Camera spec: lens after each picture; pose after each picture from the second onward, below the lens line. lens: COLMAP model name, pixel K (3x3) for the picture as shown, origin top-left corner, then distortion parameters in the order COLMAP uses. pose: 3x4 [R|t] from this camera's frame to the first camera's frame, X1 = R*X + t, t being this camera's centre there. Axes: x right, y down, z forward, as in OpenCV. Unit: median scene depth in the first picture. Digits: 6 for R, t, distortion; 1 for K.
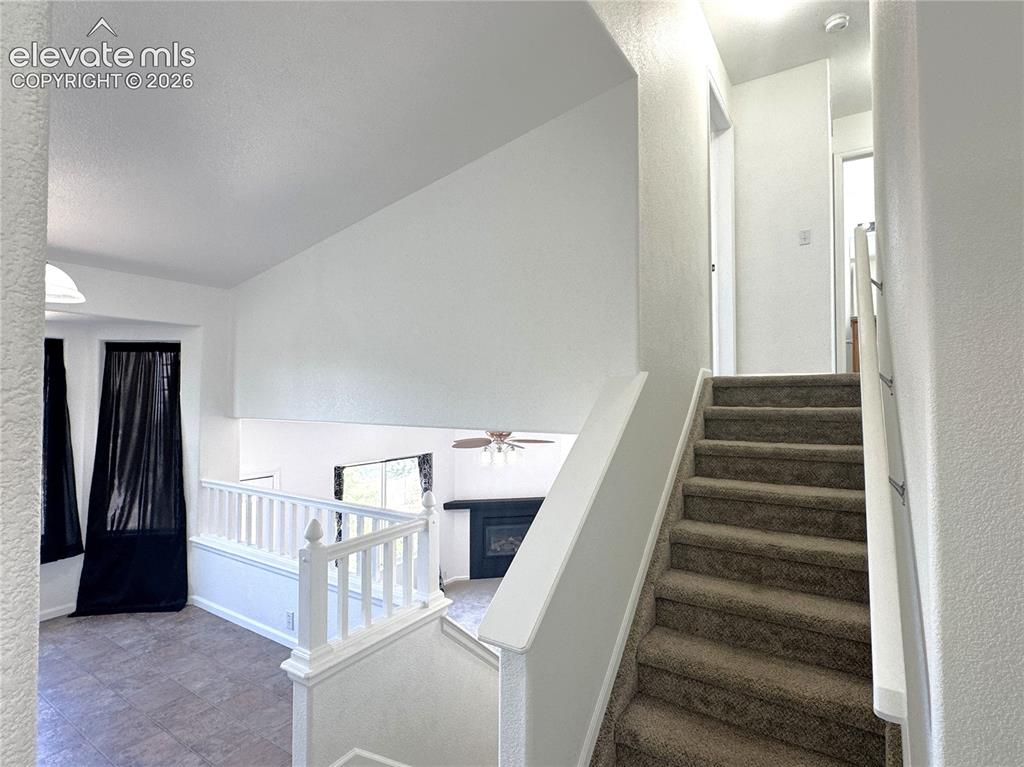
lens RADIAL K [[515.1, 0, 509.7], [0, 515.1, 383.5], [0, 0, 1]] dist [-0.000674, 0.000062]
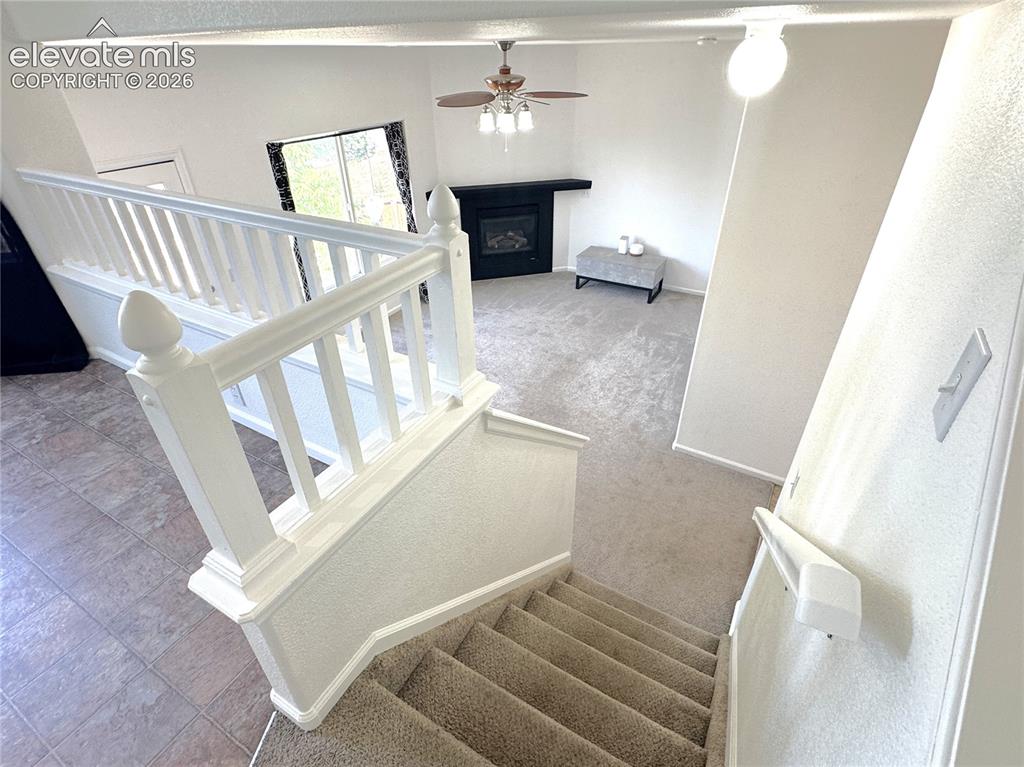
lens RADIAL K [[515.1, 0, 510.8], [0, 515.1, 383.9], [0, 0, 1]] dist [-0.000674, 0.000062]
pose [[0.998369, -0.042790, 0.037787, -0.056534], [0.014143, 0.826686, 0.562485, 0.047271], [-0.055307, -0.561034, 0.825943, 0.248695]]
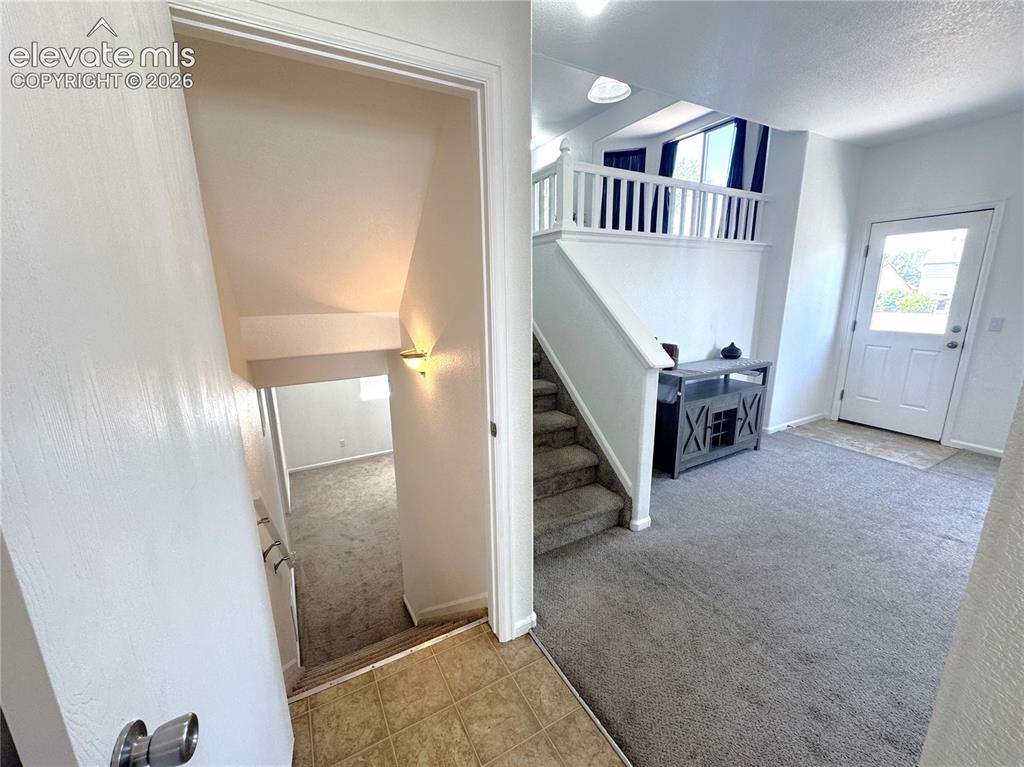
lens RADIAL K [[410.2, 0, 513.6], [0, 410.2, 382.9], [0, 0, 1]] dist [-0.000290, 0.000192]
pose [[-0.453373, 0.202438, -0.868027, 0.412460], [0.033575, 0.977054, 0.210328, 0.268987], [0.890688, 0.066213, -0.449767, 0.642239]]
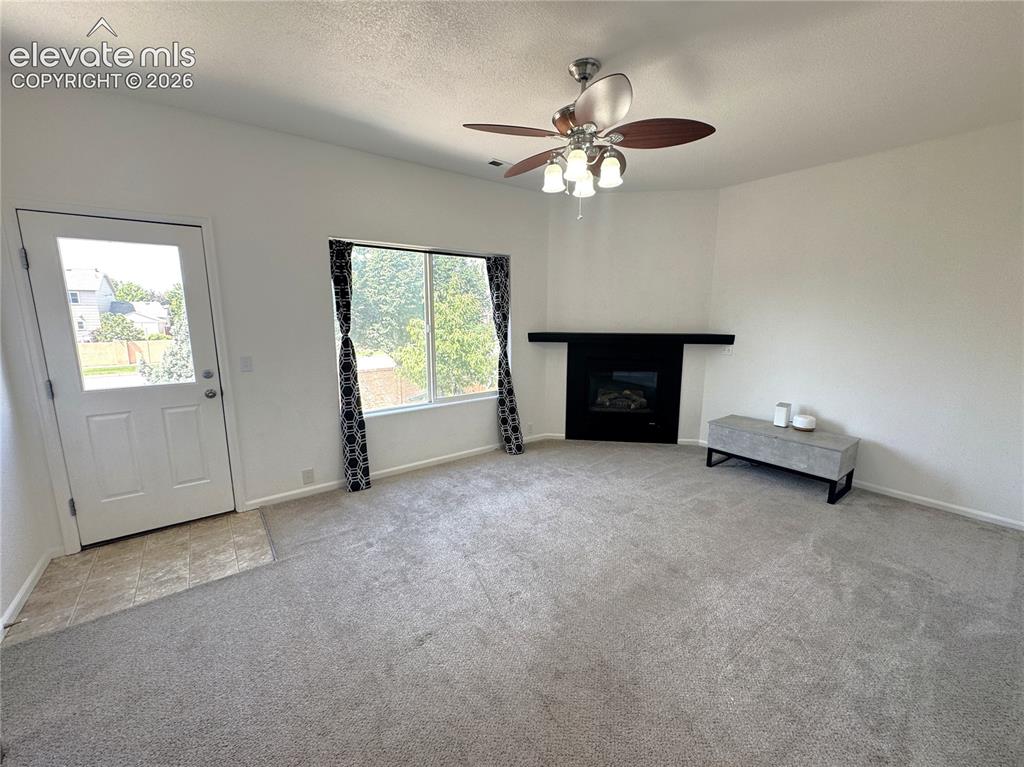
lens RADIAL K [[410.2, 0, 513.0], [0, 410.2, 382.2], [0, 0, 1]] dist [-0.000290, 0.000192]
pose [[0.945128, 0.056824, -0.321720, 0.052209], [0.005832, 0.981666, 0.190519, 0.261244], [0.326648, -0.181941, 0.927469, 0.617681]]
